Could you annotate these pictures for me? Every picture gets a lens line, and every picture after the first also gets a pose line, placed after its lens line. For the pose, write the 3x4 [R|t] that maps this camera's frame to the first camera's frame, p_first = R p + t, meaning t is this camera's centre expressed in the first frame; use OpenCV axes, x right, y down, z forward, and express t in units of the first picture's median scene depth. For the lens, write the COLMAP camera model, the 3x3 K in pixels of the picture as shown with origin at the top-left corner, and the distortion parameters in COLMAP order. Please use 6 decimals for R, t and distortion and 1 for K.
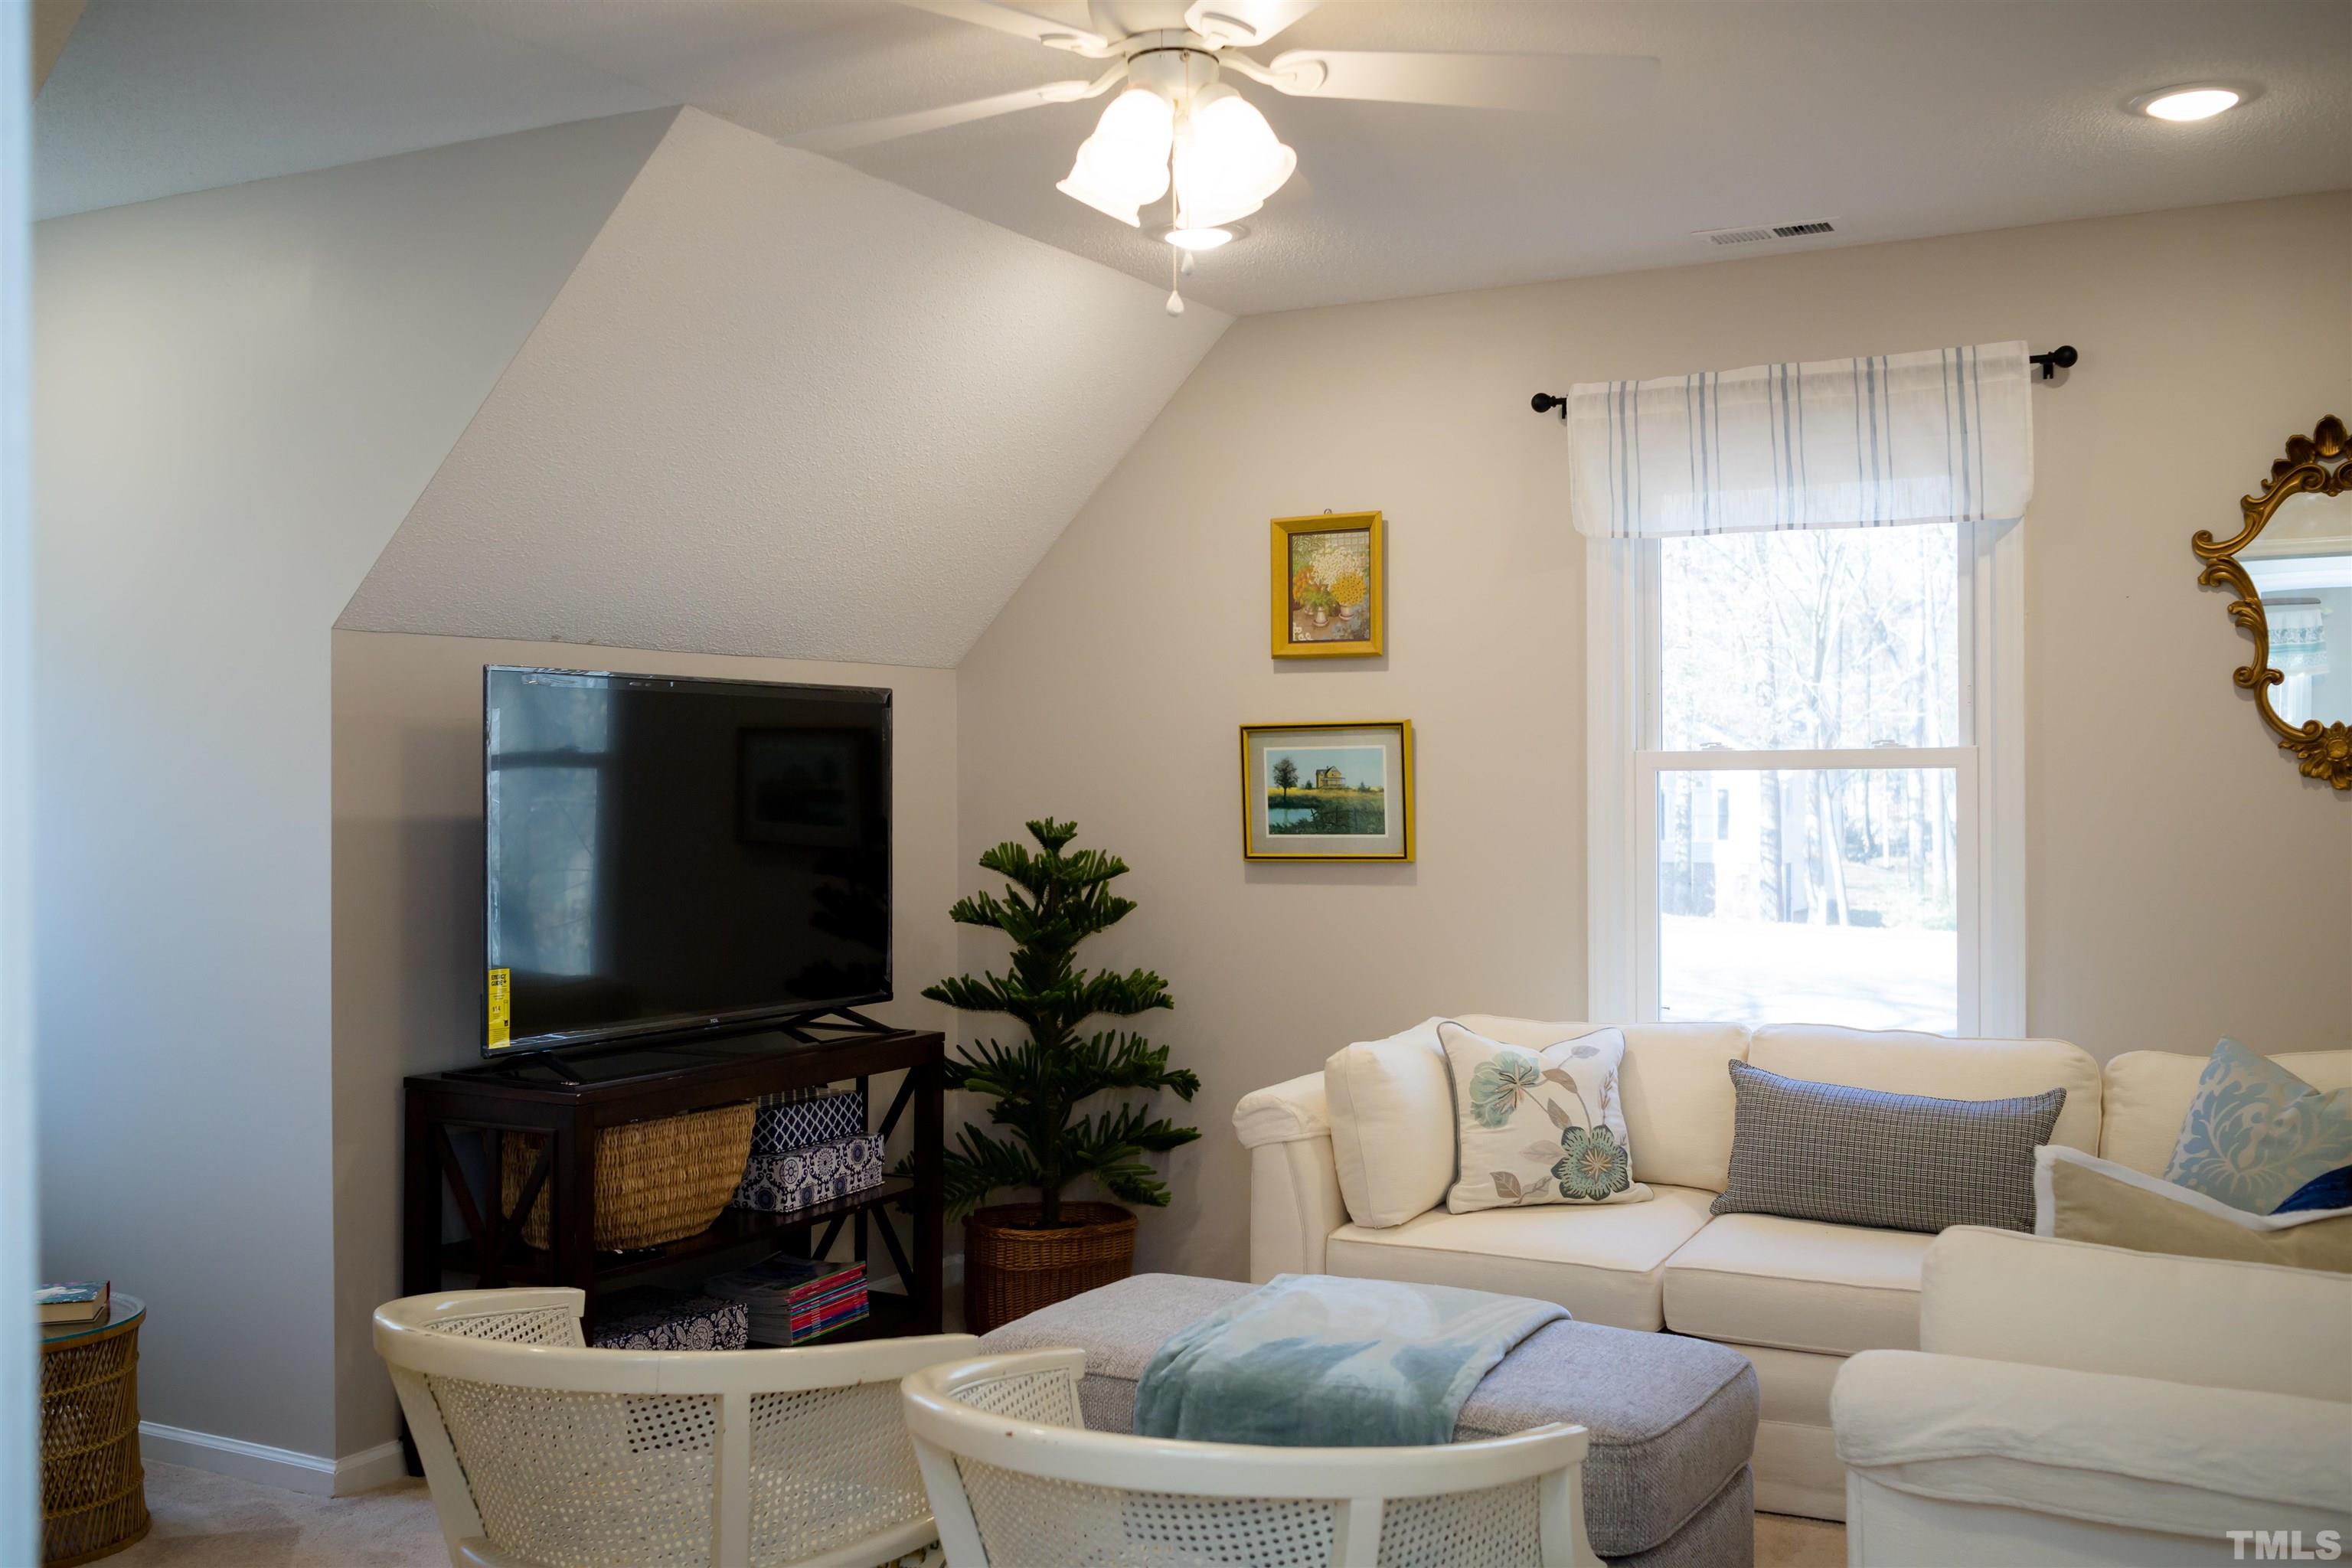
lens RADIAL K [[2277.8, 0, 1176.0], [0, 2277.8, 784.0], [0, 0, 1]] dist [-0.000029, 0.008293]
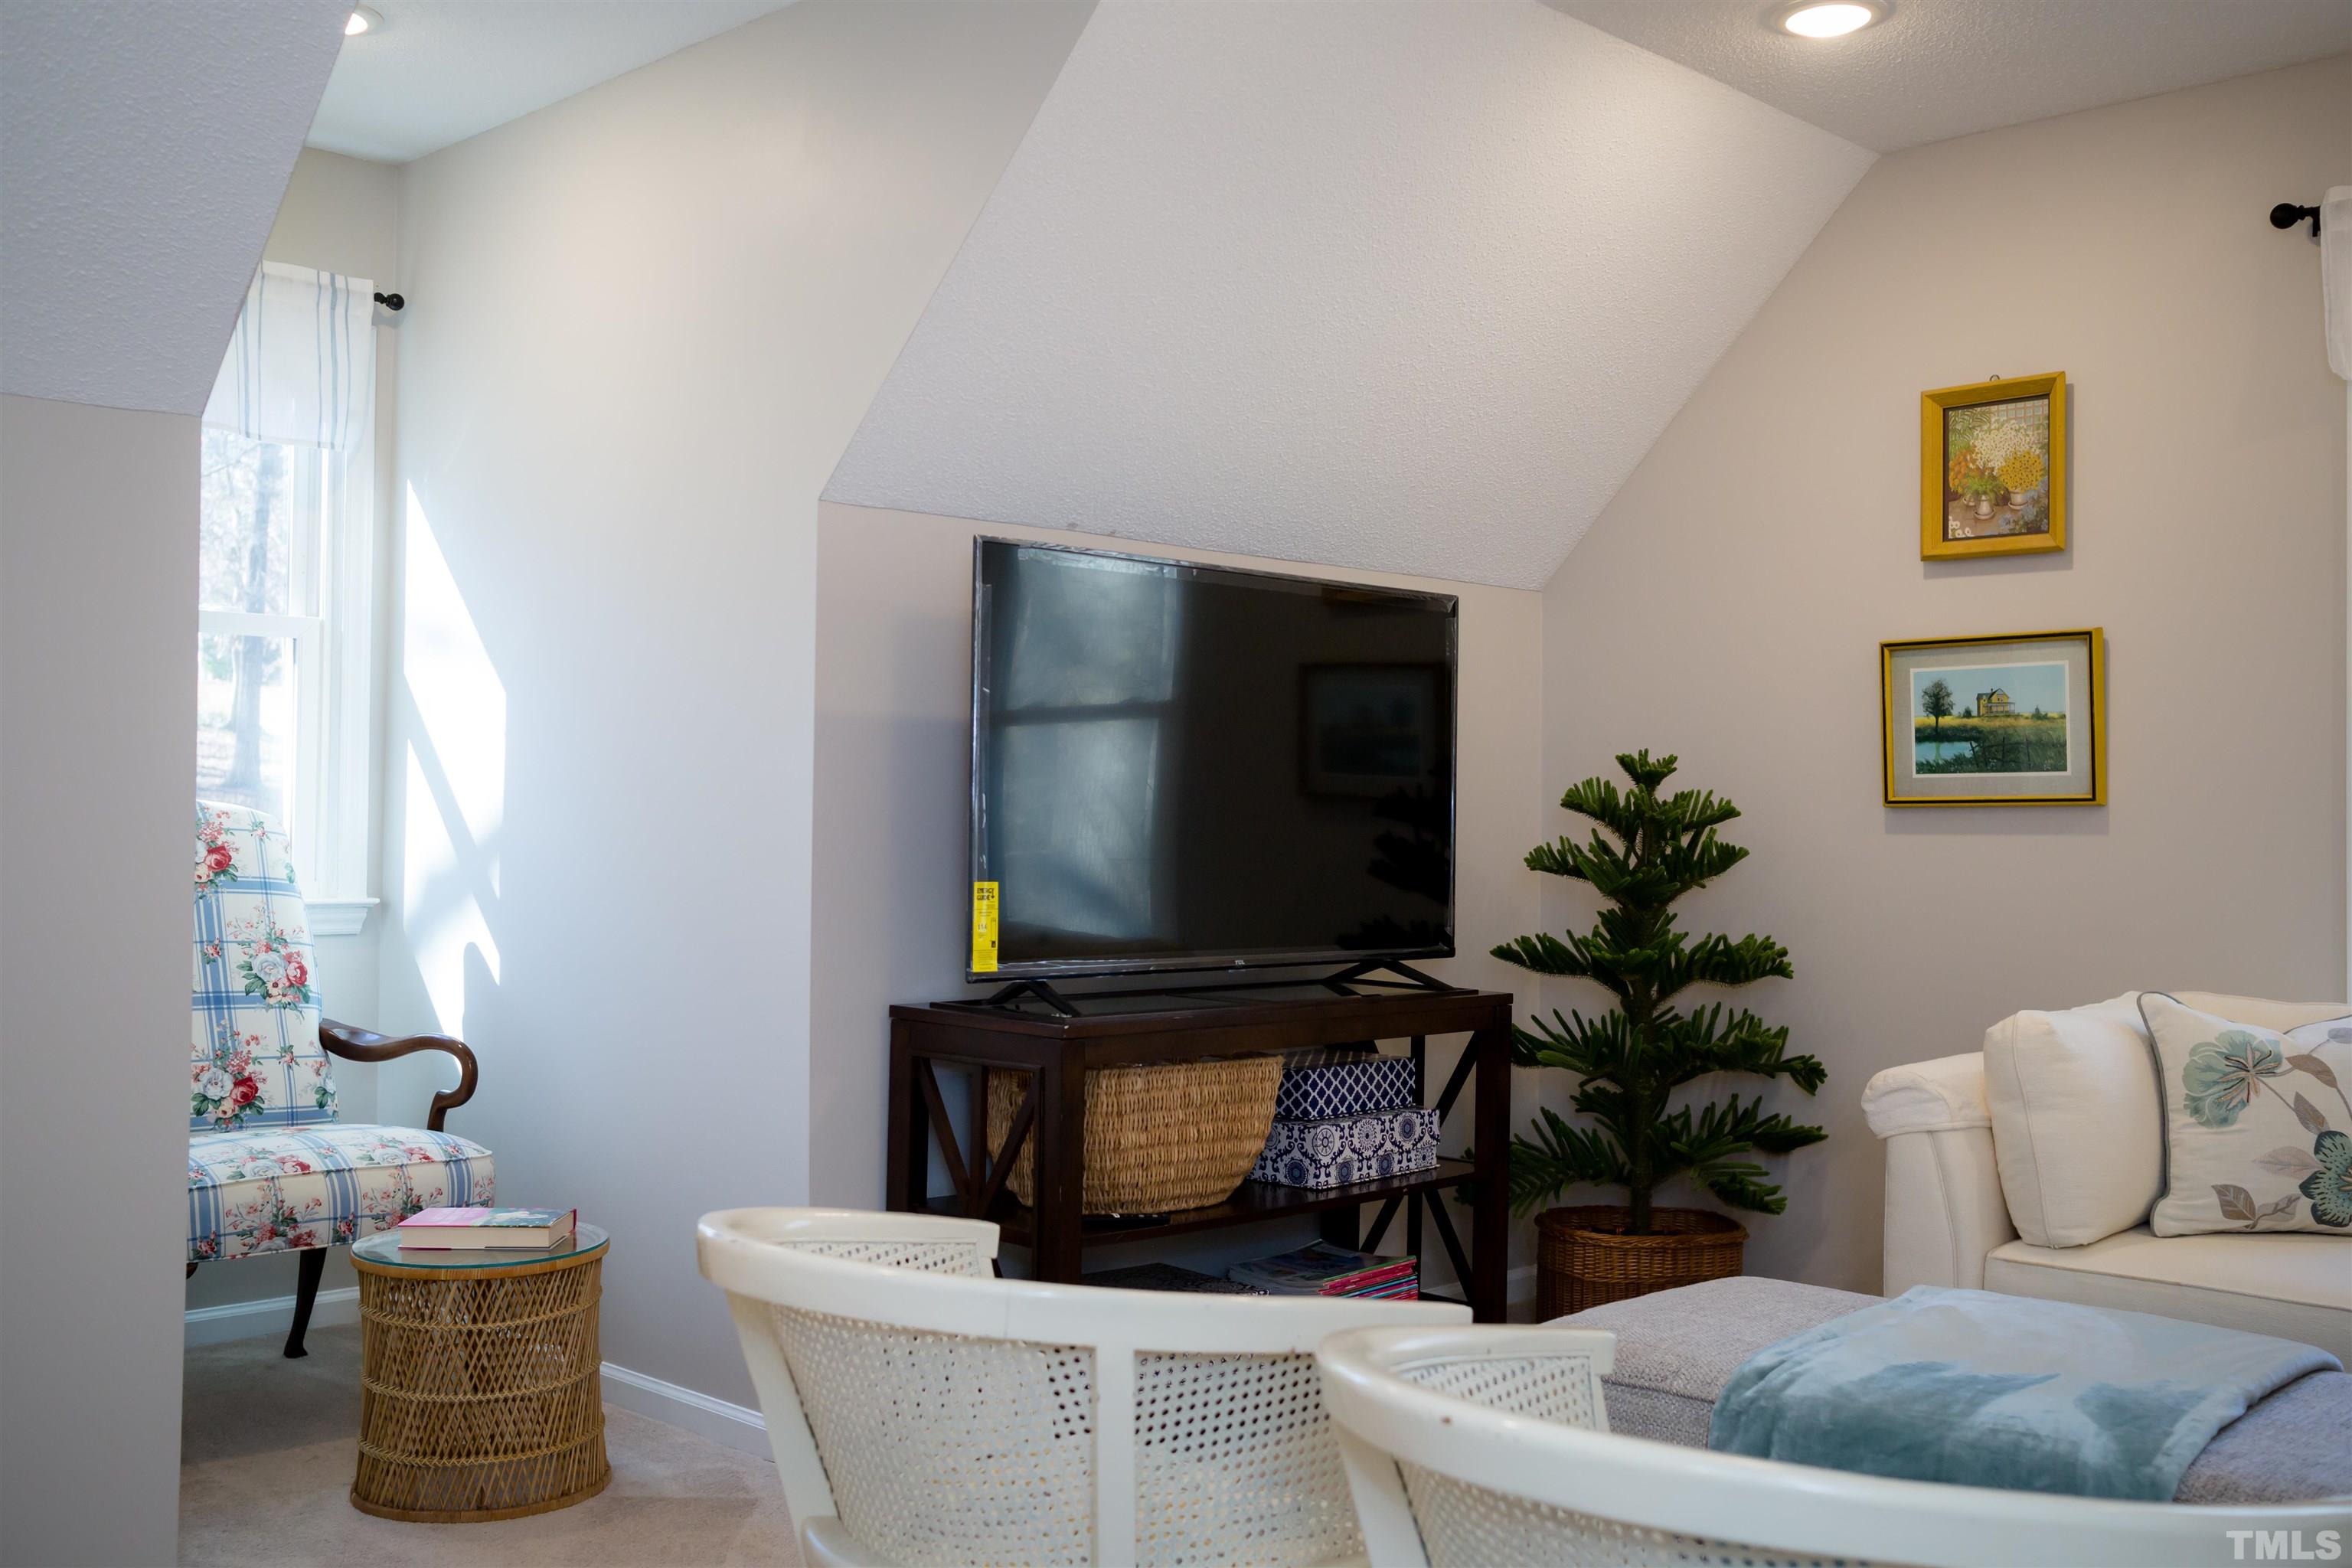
lens RADIAL K [[2277.8, 0, 1176.0], [0, 2277.8, 784.0], [0, 0, 1]] dist [-0.000029, 0.008293]
pose [[0.961014, 0.007846, -0.276390, 0.012938], [-0.013553, 0.999732, -0.018743, 0.051174], [0.276169, 0.021758, 0.960863, 0.153460]]
